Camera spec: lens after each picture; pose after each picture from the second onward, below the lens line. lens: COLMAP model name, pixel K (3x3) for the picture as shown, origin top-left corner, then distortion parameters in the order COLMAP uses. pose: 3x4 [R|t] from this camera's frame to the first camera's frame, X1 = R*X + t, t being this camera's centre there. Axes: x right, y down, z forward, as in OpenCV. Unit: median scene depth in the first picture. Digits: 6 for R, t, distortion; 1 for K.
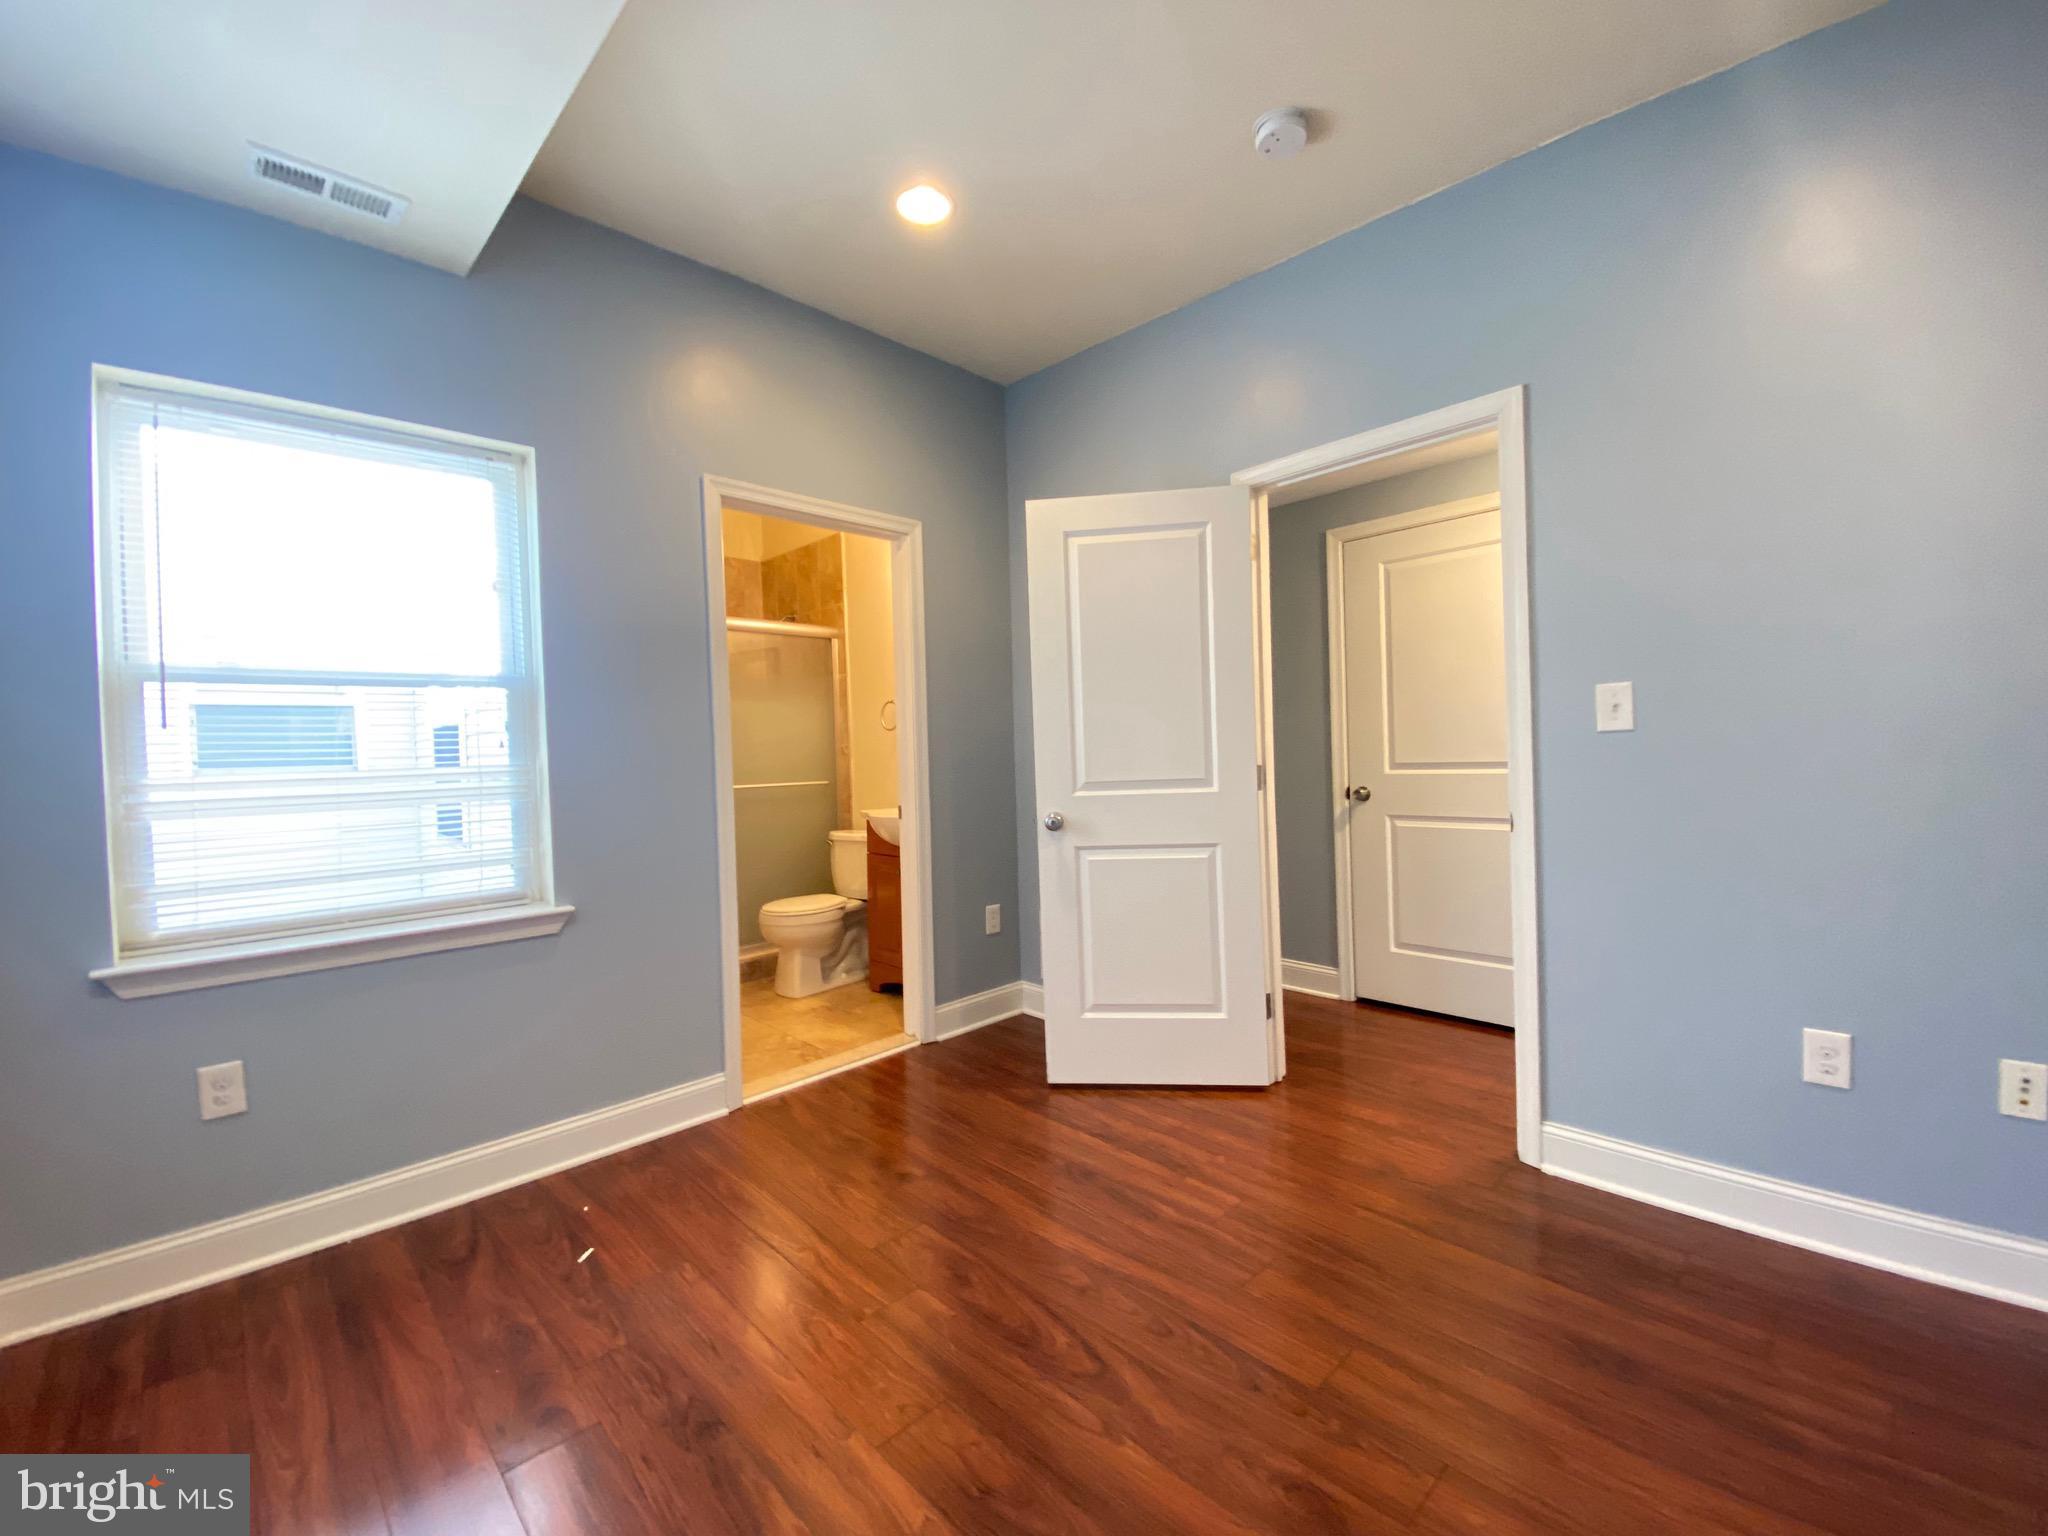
lens RADIAL K [[836.8, 0, 1016.9], [0, 836.8, 758.9], [0, 0, 1]] dist [-0.000344, -0.002562]
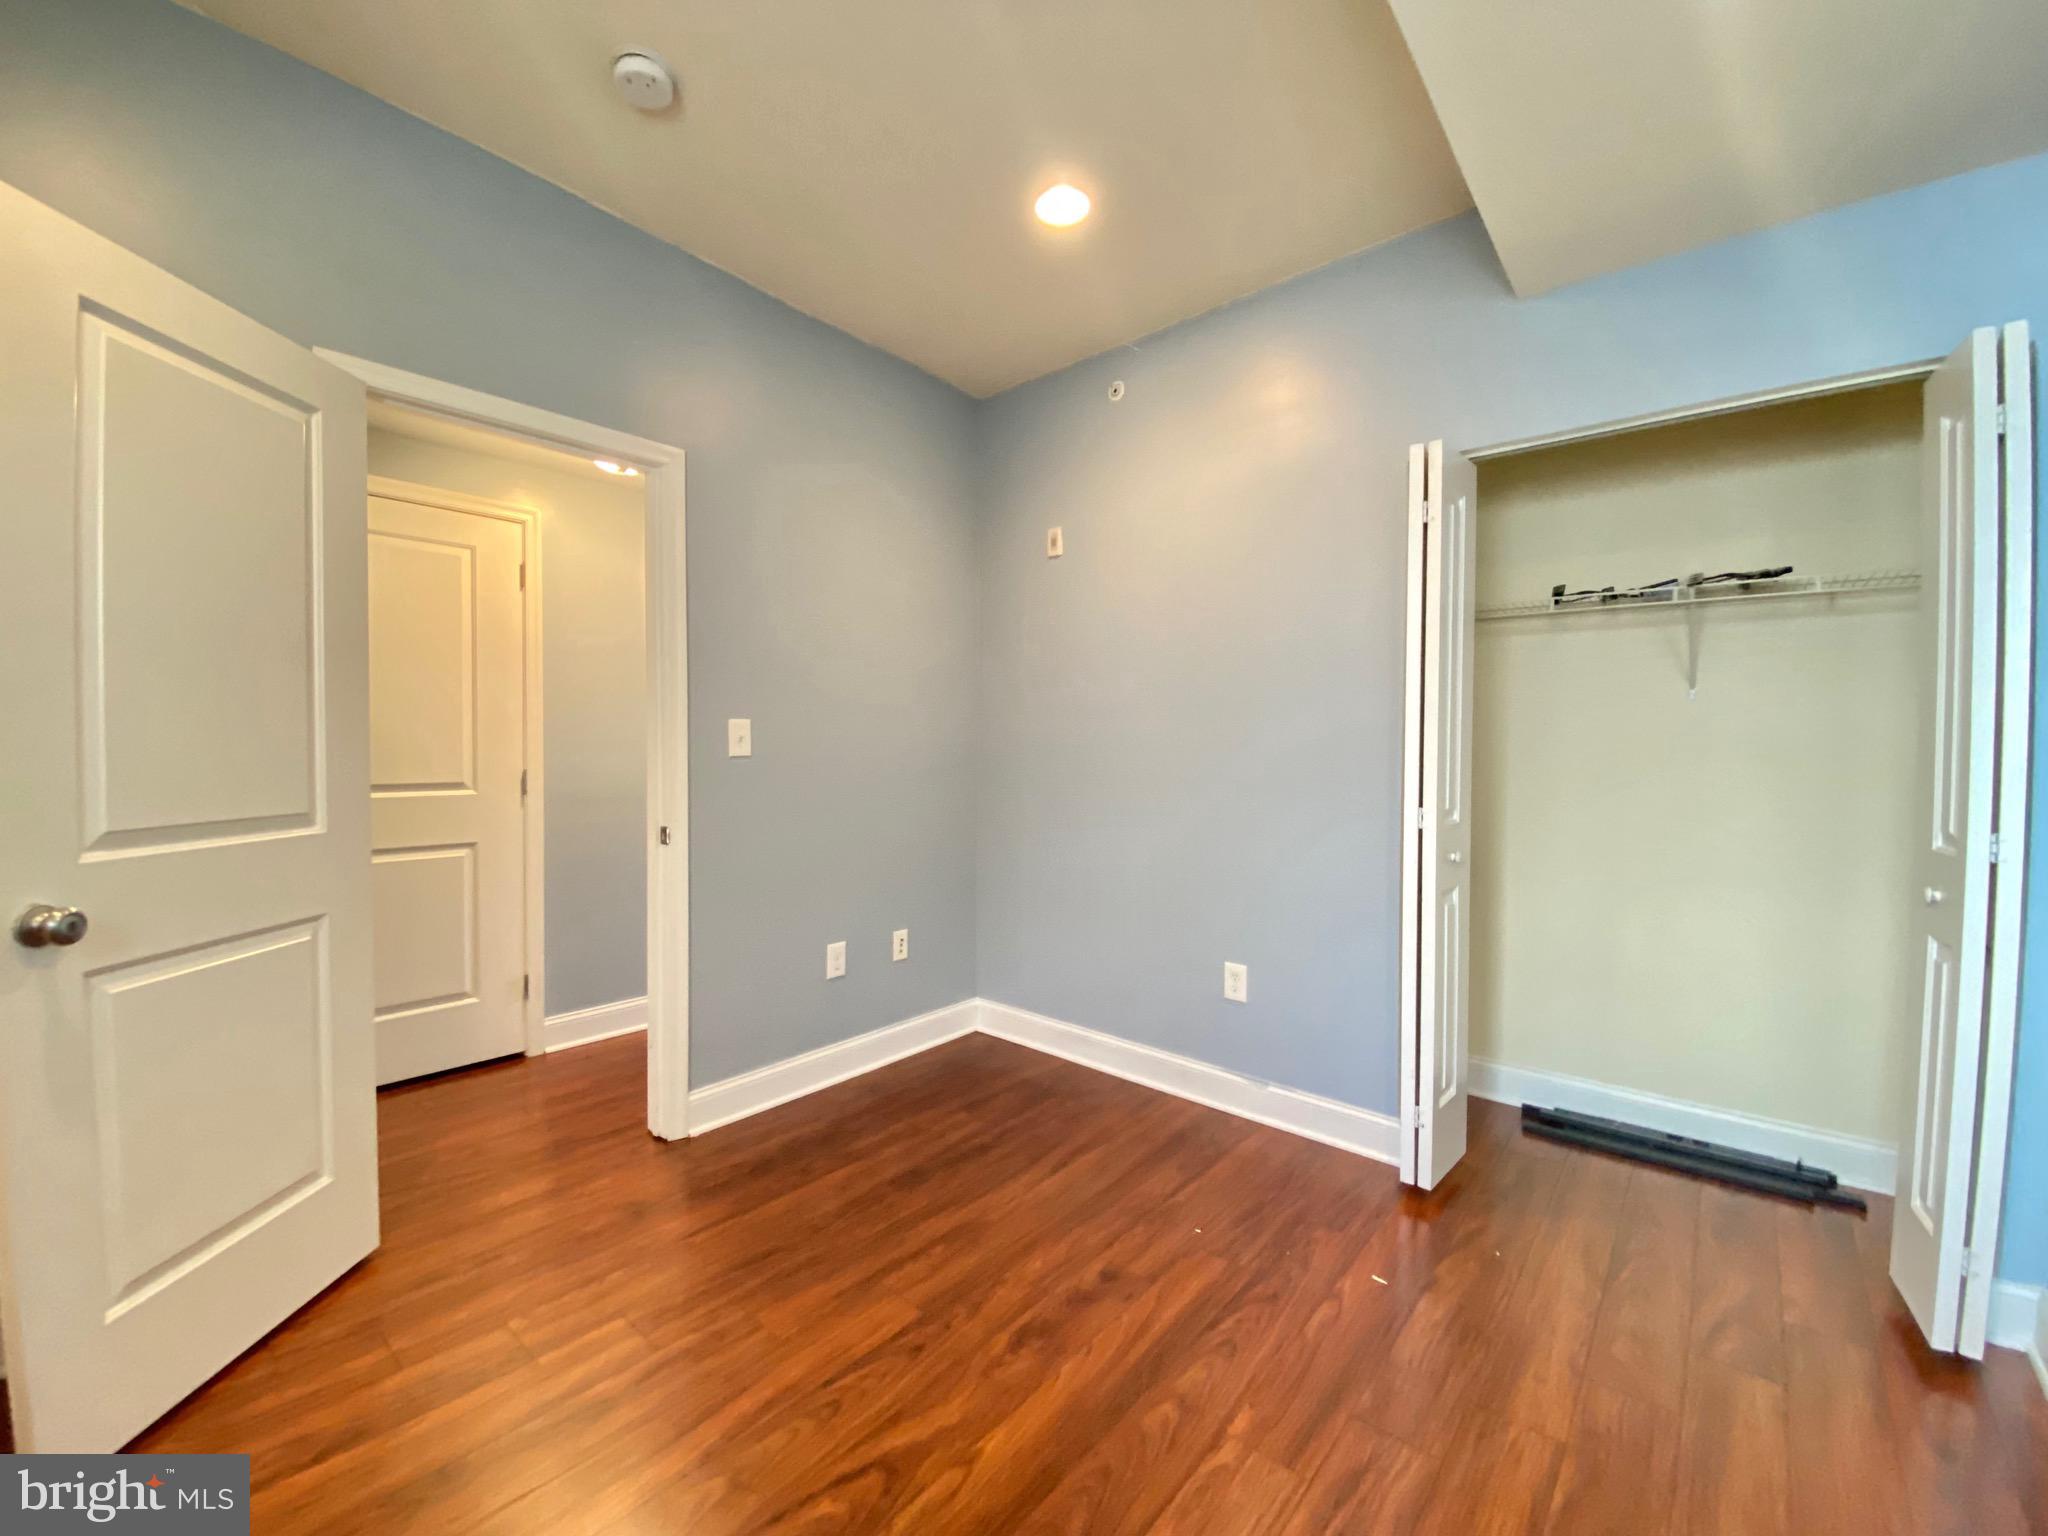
lens RADIAL K [[836.8, 0, 1021.1], [0, 836.8, 773.4], [0, 0, 1]] dist [-0.000344, -0.002562]
pose [[-0.100079, 0.001073, 0.994979, -0.664732], [0.004283, 0.999991, -0.000648, -0.005925], [-0.994970, 0.004197, -0.100083, 0.778454]]
